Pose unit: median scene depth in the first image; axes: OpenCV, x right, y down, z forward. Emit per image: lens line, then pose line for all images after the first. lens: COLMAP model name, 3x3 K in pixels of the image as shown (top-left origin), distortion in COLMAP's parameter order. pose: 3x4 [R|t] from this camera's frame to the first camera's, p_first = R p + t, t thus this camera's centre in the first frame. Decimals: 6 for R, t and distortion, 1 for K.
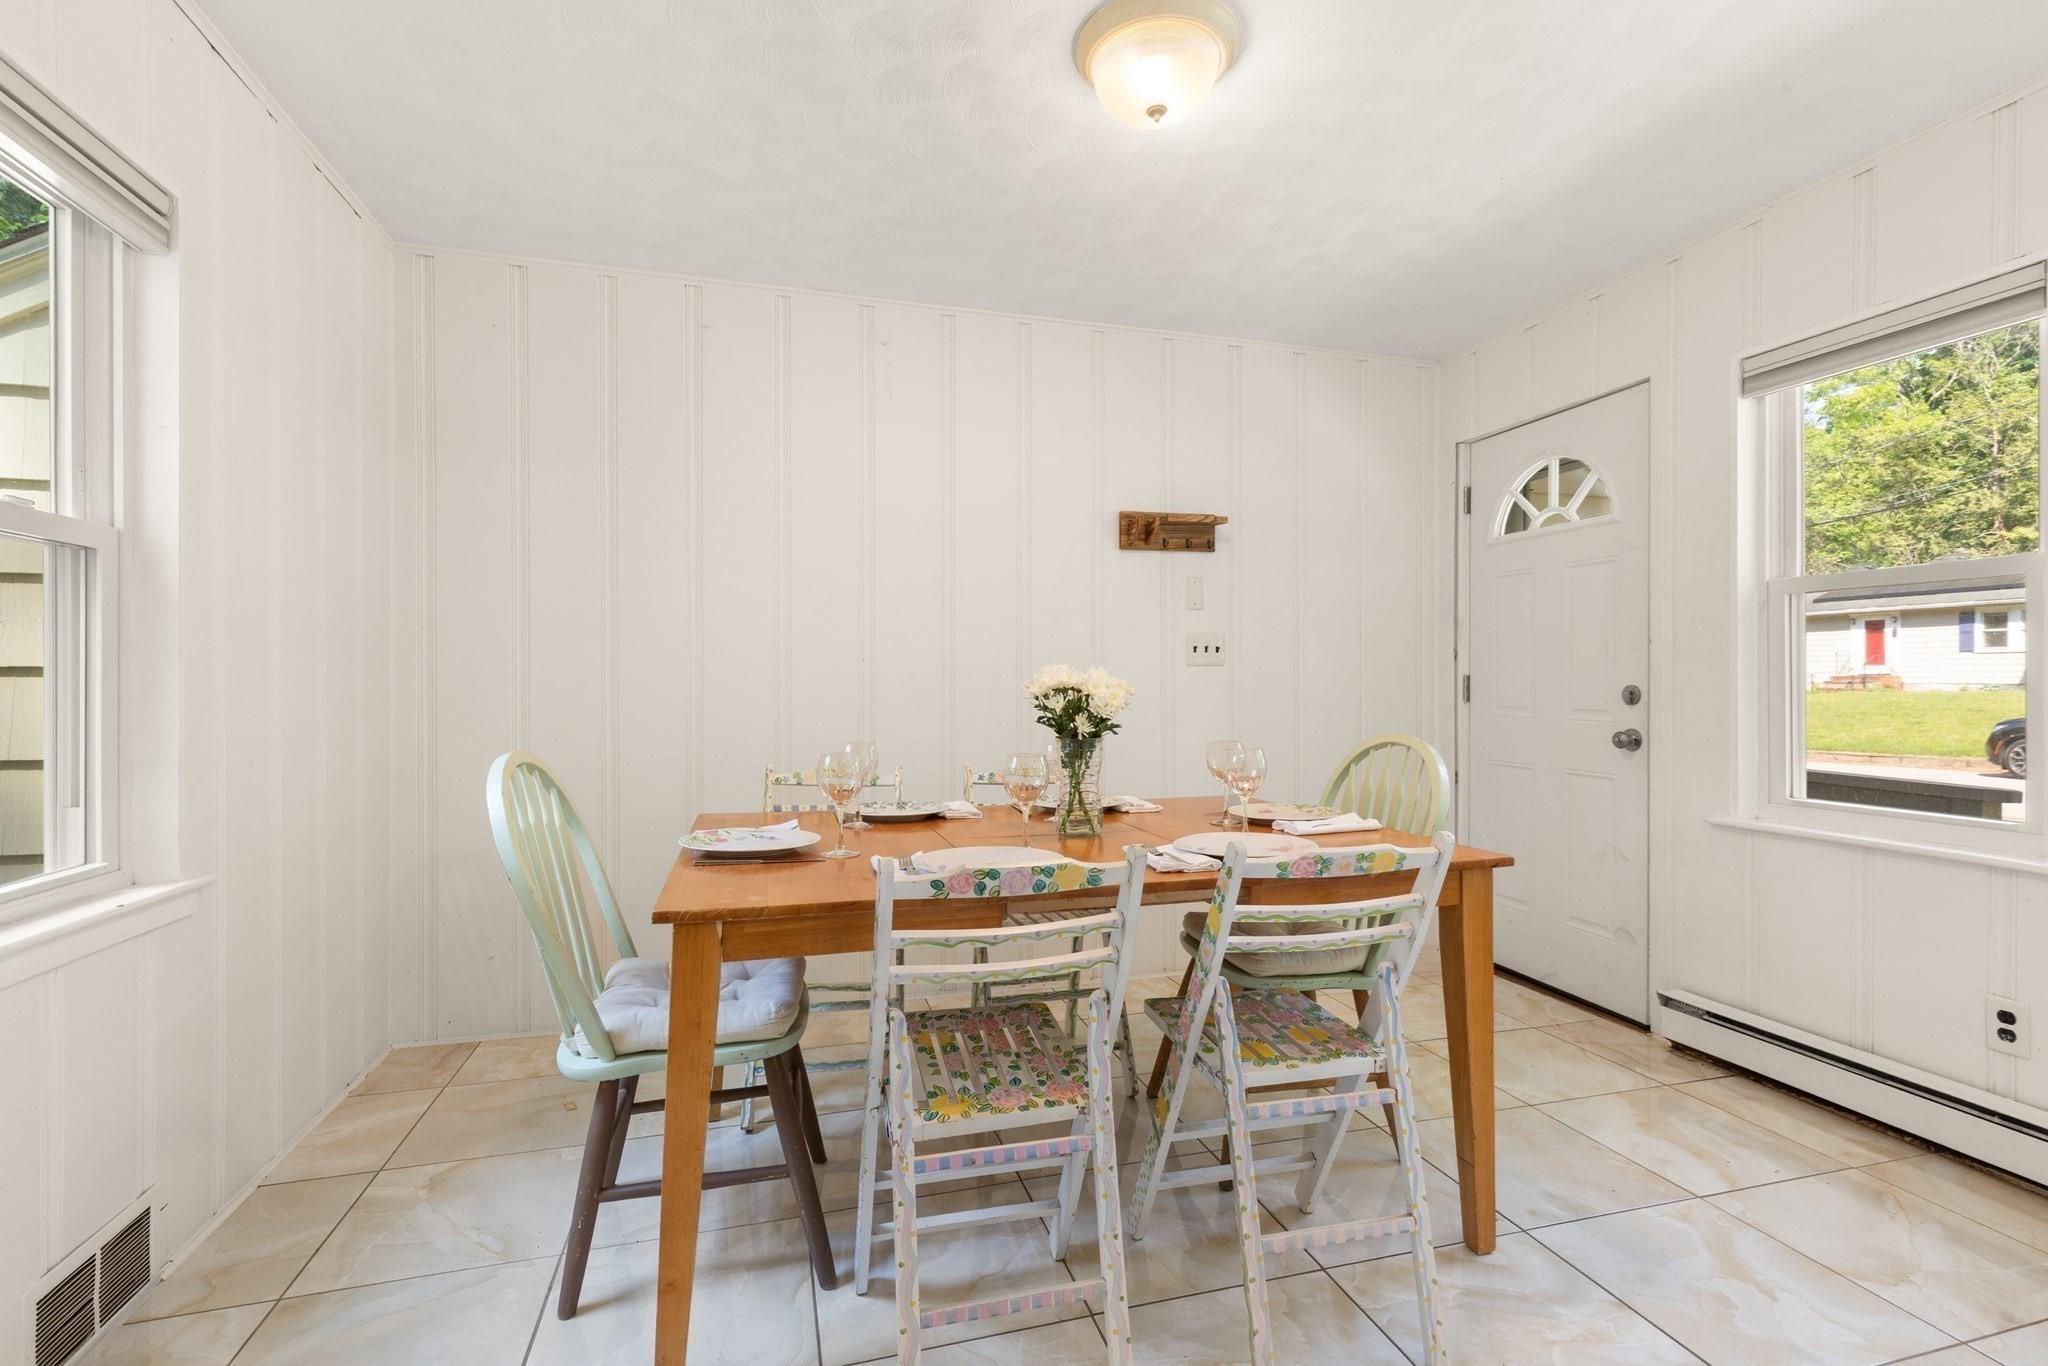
lens RADIAL K [[934.3, 0, 1028.6], [0, 934.3, 679.9], [0, 0, 1]] dist [0.003162, 0.000219]
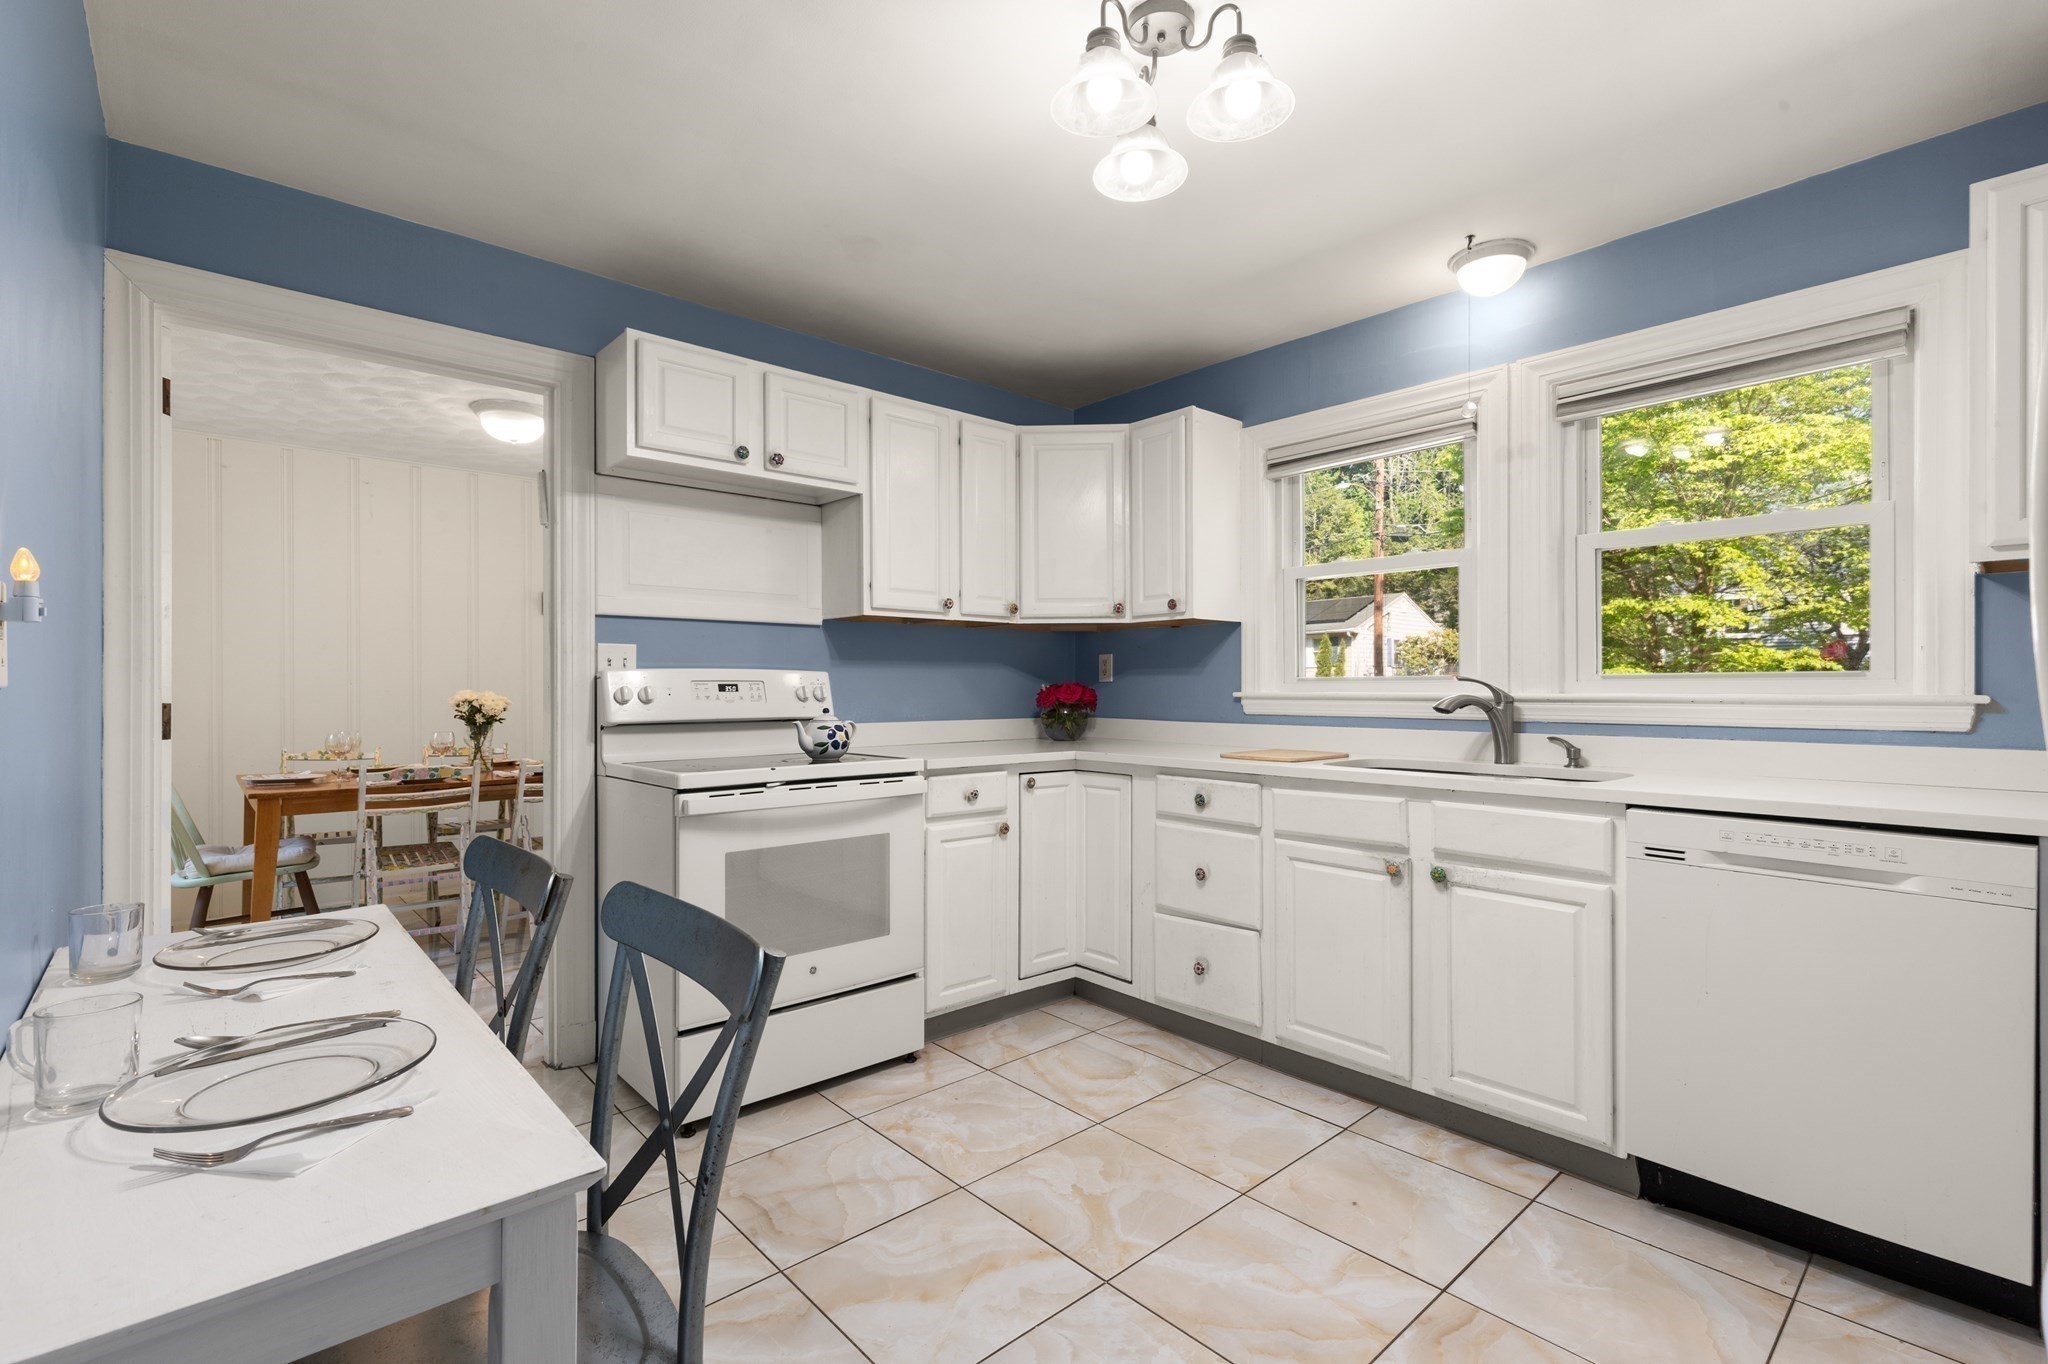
lens RADIAL K [[934.3, 0, 1025.5], [0, 934.3, 684.8], [0, 0, 1]] dist [0.003162, 0.000219]
pose [[0.900152, -0.000262, 0.435577, 0.247715], [0.001390, 0.999996, -0.002272, -0.021741], [-0.435574, 0.002650, 0.900149, -1.431158]]
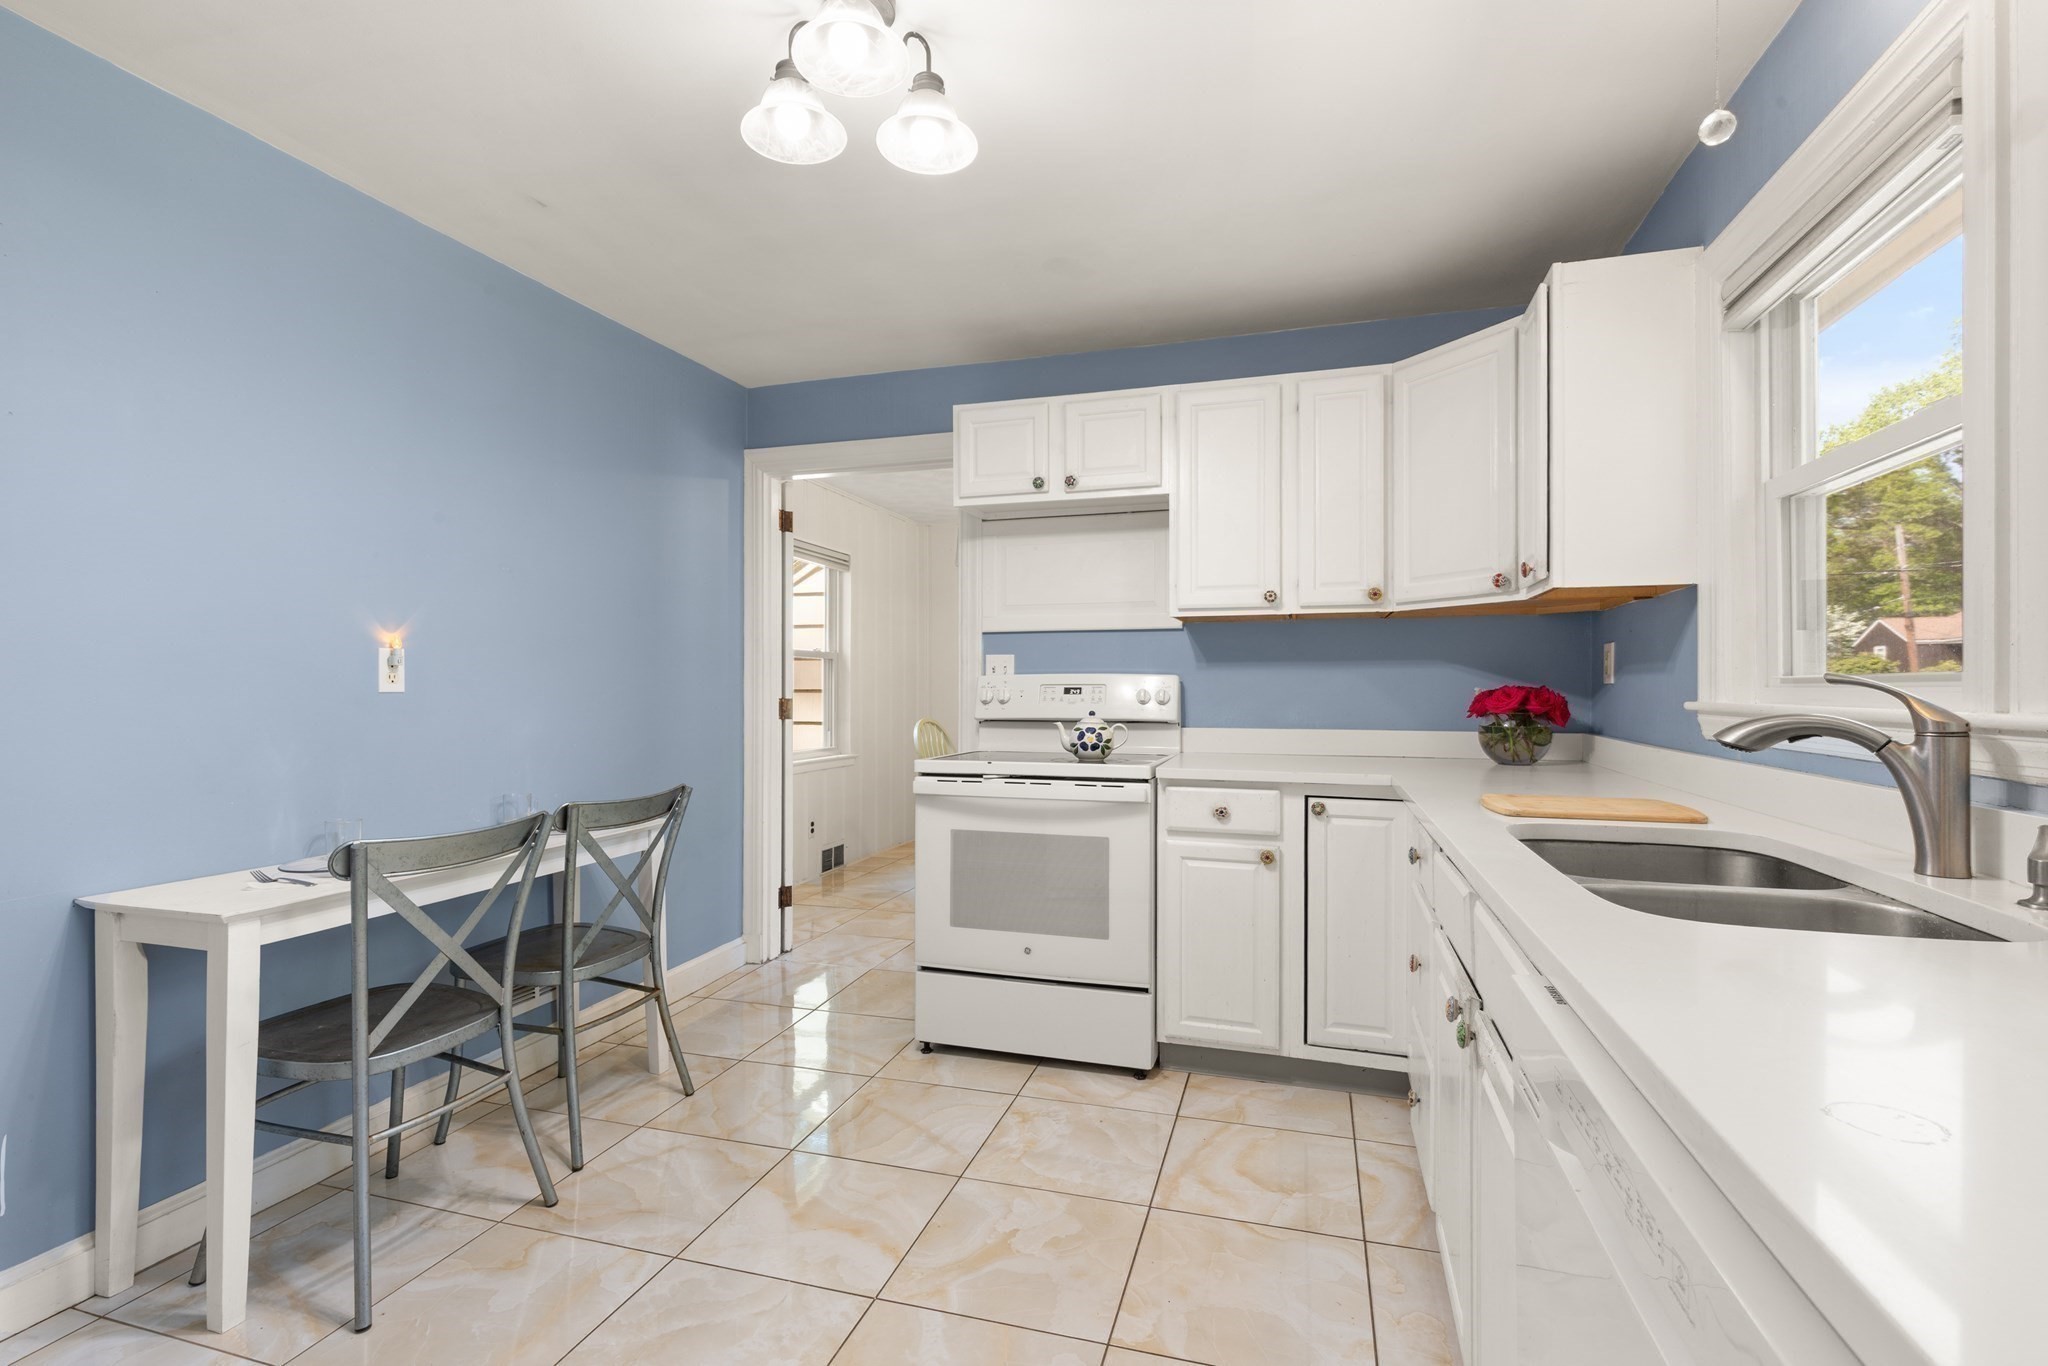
lens RADIAL K [[934.3, 0, 1031.4], [0, 934.3, 682.2], [0, 0, 1]] dist [0.003162, 0.000219]
pose [[0.834387, -0.002653, -0.551173, 1.347850], [0.000486, 0.999992, -0.004077, -0.029691], [0.551180, 0.003134, 0.834381, -1.310827]]
